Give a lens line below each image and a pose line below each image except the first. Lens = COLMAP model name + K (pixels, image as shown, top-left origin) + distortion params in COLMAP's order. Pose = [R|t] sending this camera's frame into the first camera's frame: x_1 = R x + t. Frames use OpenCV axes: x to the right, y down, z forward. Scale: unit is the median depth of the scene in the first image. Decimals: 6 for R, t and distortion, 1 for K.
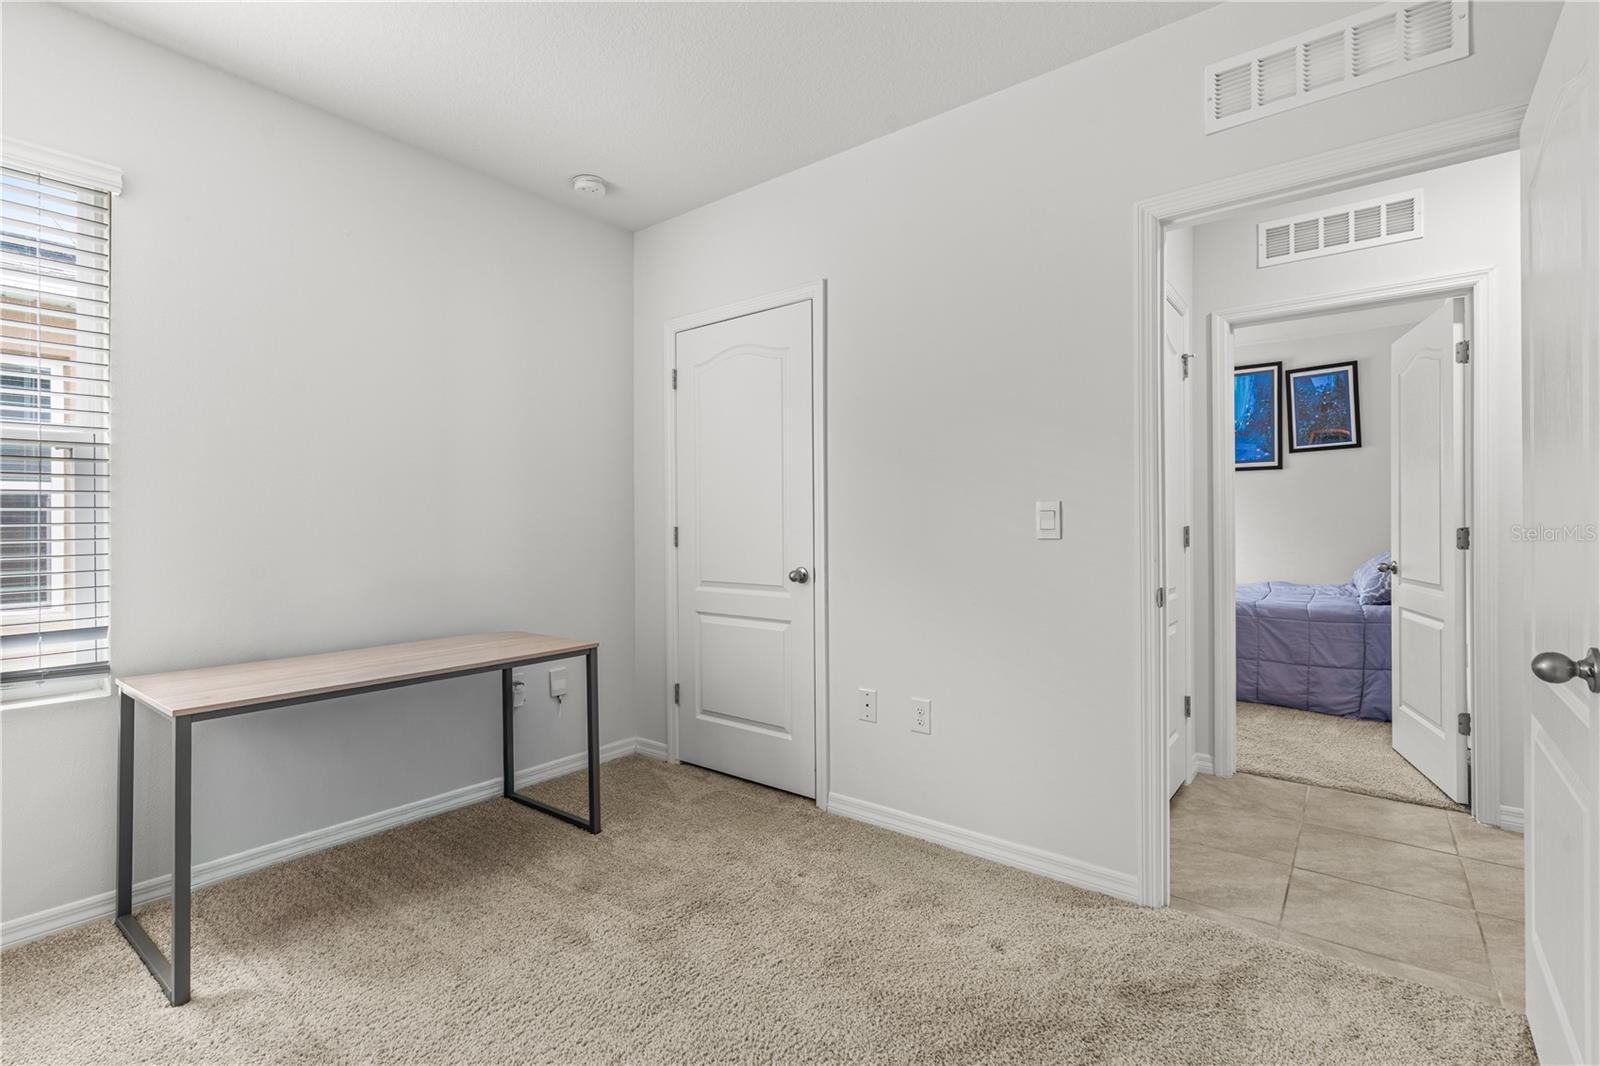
lens RADIAL K [[729.5, 0, 814.5], [0, 729.5, 524.6], [0, 0, 1]] dist [-0.000915, 0.000150]
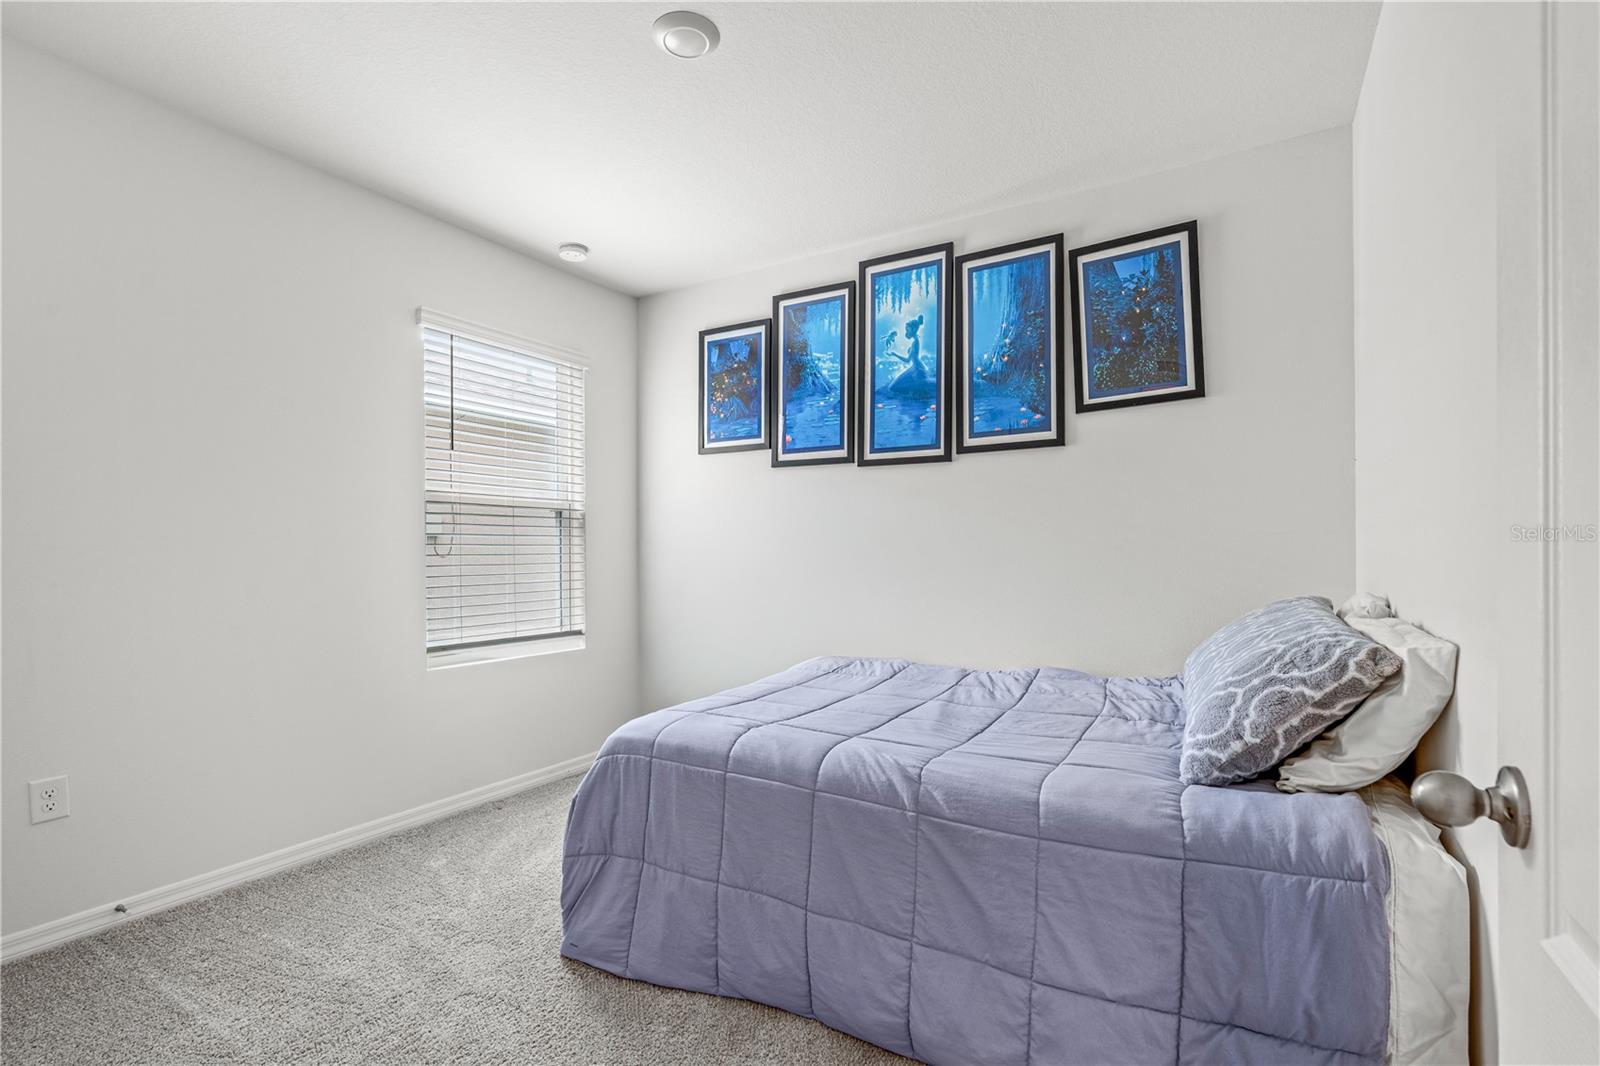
lens RADIAL K [[745.4, 0, 800.8], [0, 745.4, 553.6], [0, 0, 1]] dist [-0.011192, -0.000159]
pose [[0.993323, -0.000298, 0.115370, 0.414050], [-0.000199, 0.999991, 0.004299, -0.002743], [-0.115370, -0.004293, 0.993313, 0.524027]]
